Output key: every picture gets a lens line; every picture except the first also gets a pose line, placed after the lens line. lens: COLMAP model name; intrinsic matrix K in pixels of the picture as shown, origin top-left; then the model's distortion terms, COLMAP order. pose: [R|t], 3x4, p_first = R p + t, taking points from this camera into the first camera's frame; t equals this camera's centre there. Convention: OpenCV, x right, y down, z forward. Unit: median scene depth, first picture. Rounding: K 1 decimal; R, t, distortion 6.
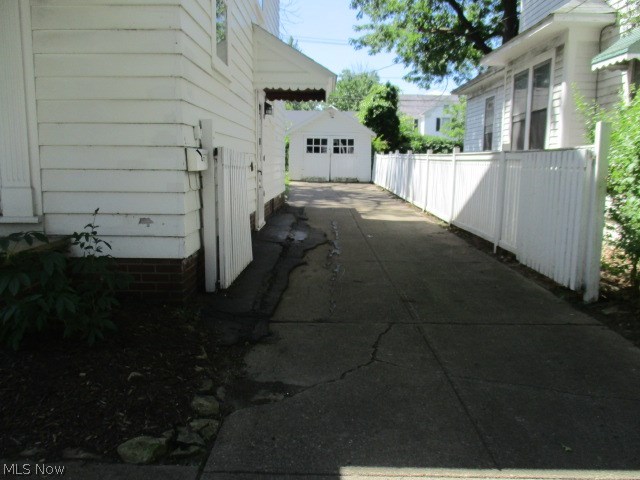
lens RADIAL K [[536.3, 0, 320.3], [0, 536.3, 239.8], [0, 0, 1]] dist [-0.007877, 0.000129]
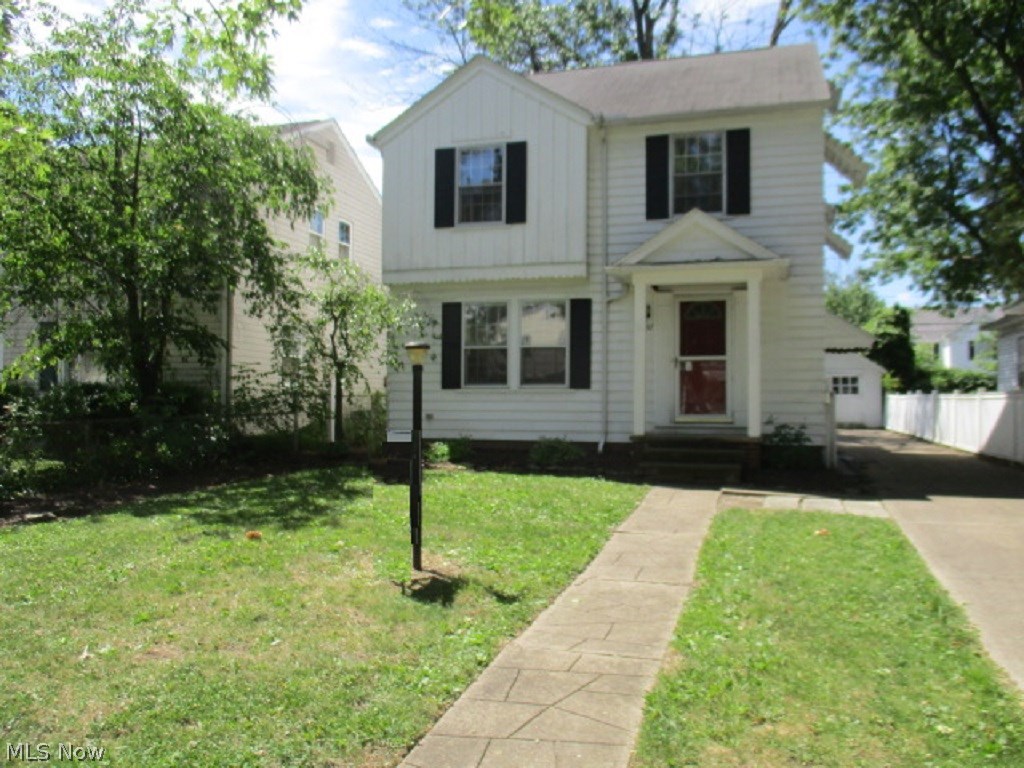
lens RADIAL K [[858.0, 0, 512.9], [0, 858.0, 386.5], [0, 0, 1]] dist [-0.007877, 0.000129]
pose [[0.959678, -0.013066, -0.280799, -0.079480], [-0.034441, 0.985928, -0.163584, 0.065160], [0.278985, 0.166659, 0.945723, -0.415909]]
